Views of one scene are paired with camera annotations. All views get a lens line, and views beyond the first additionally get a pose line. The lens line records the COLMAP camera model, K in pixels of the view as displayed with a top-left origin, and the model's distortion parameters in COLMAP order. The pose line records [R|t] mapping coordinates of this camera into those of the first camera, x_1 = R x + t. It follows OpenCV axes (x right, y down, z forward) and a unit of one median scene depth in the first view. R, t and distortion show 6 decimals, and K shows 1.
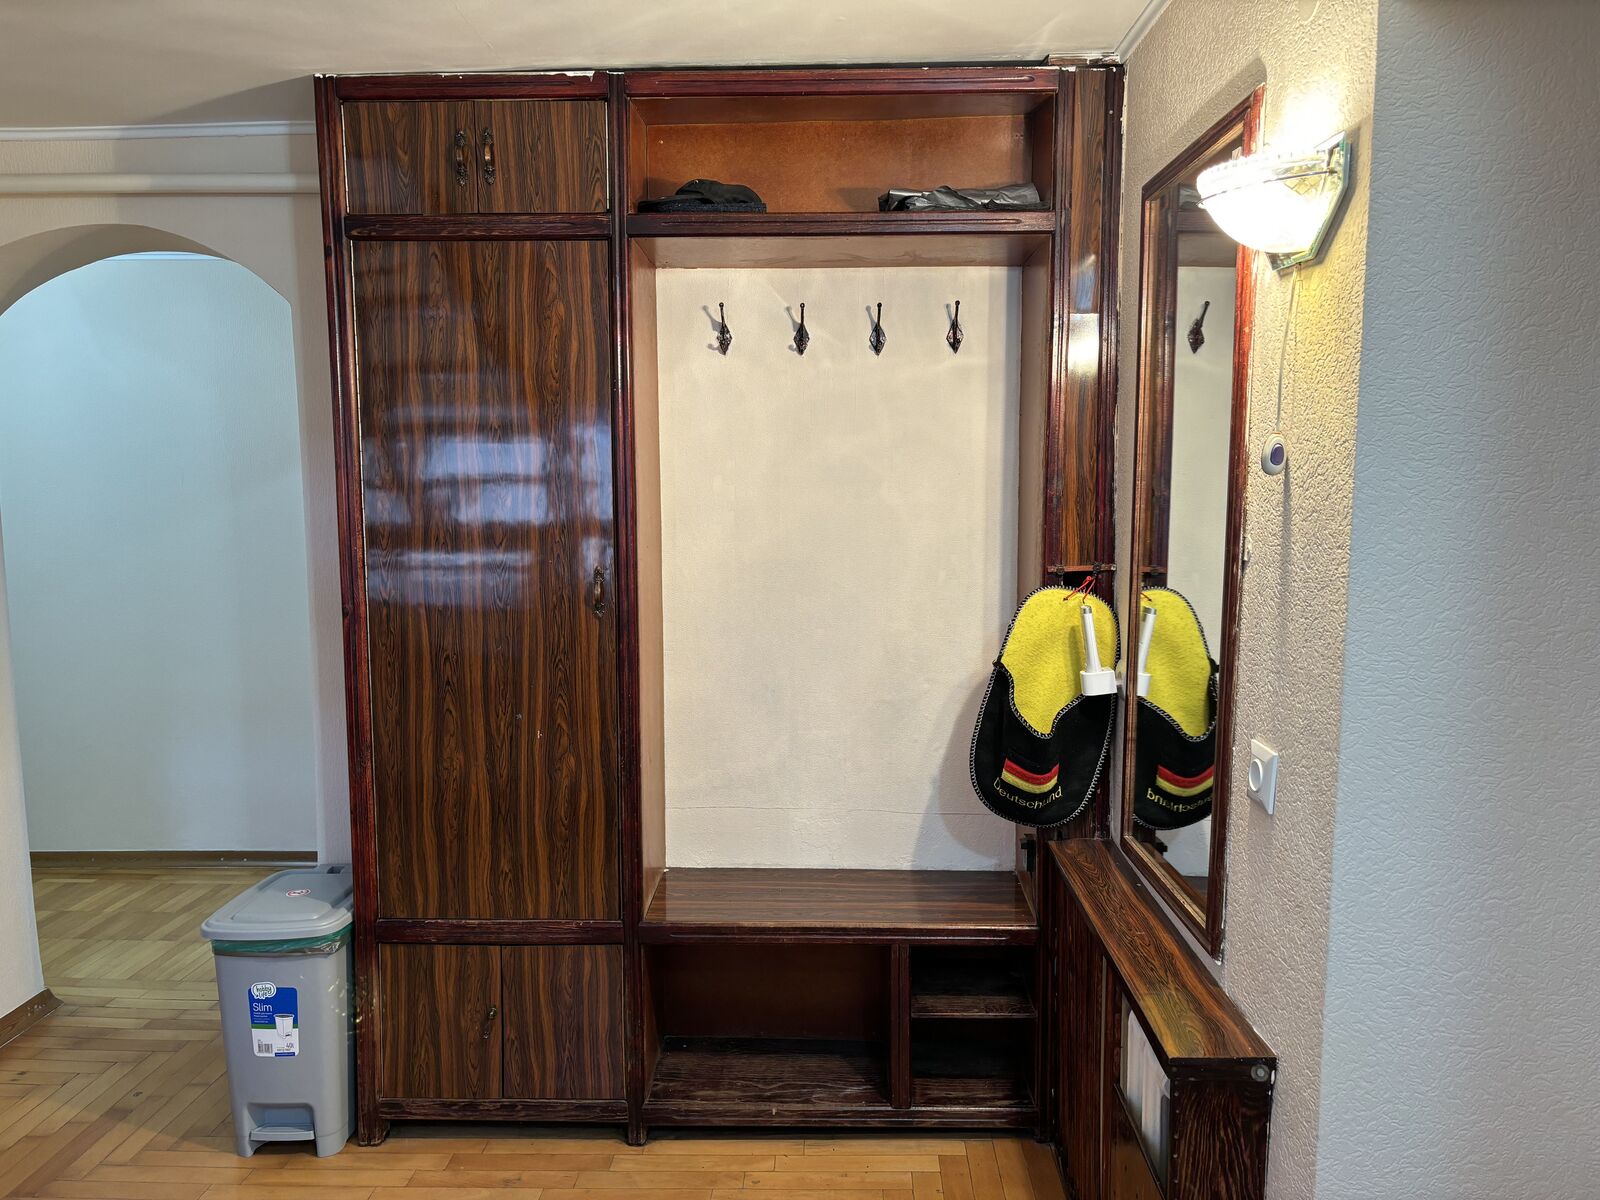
lens RADIAL K [[1203.6, 0, 800.0], [0, 1203.6, 600.0], [0, 0, 1]] dist [0.067649, -0.090041]
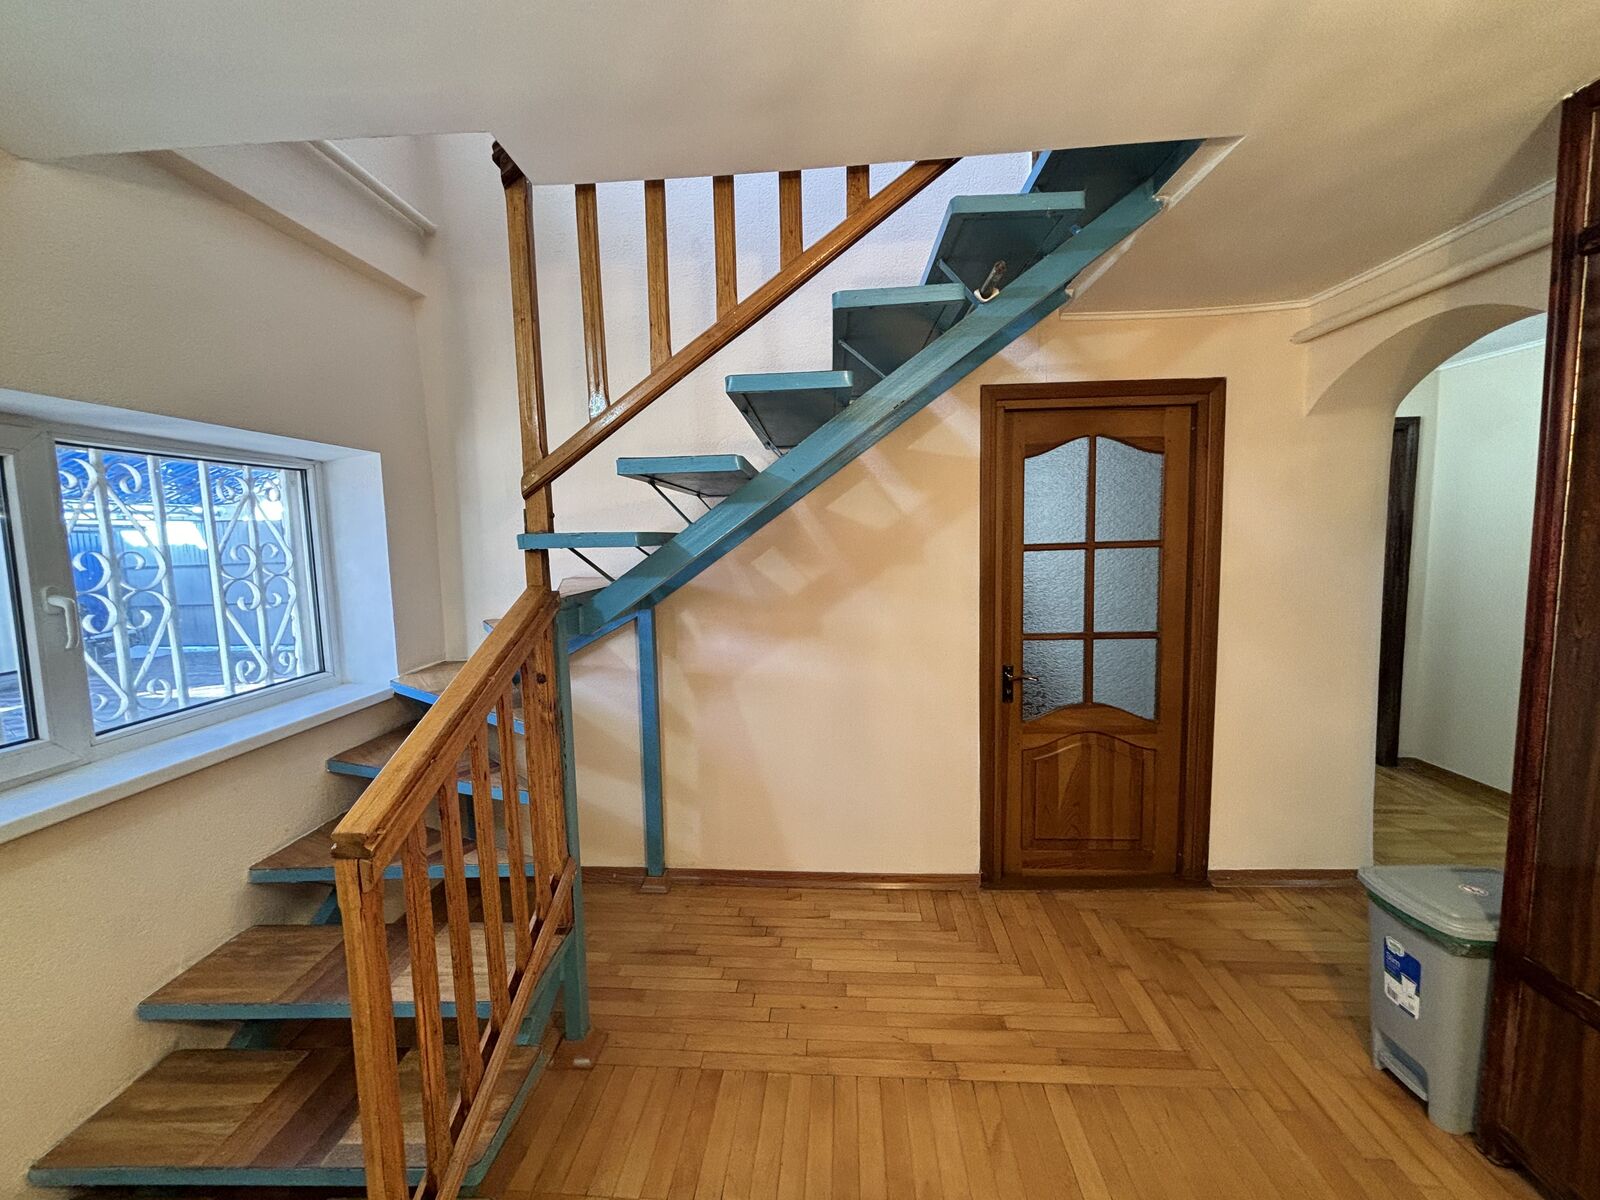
lens RADIAL K [[640.4, 0, 799.3], [0, 640.4, 594.9], [0, 0, 1]] dist [-0.003610, -0.000709]
pose [[-0.032772, 0.099281, -0.994520, 0.159807], [-0.073281, 0.992137, 0.101457, -0.039274], [0.996773, 0.076204, -0.025239, 0.409089]]
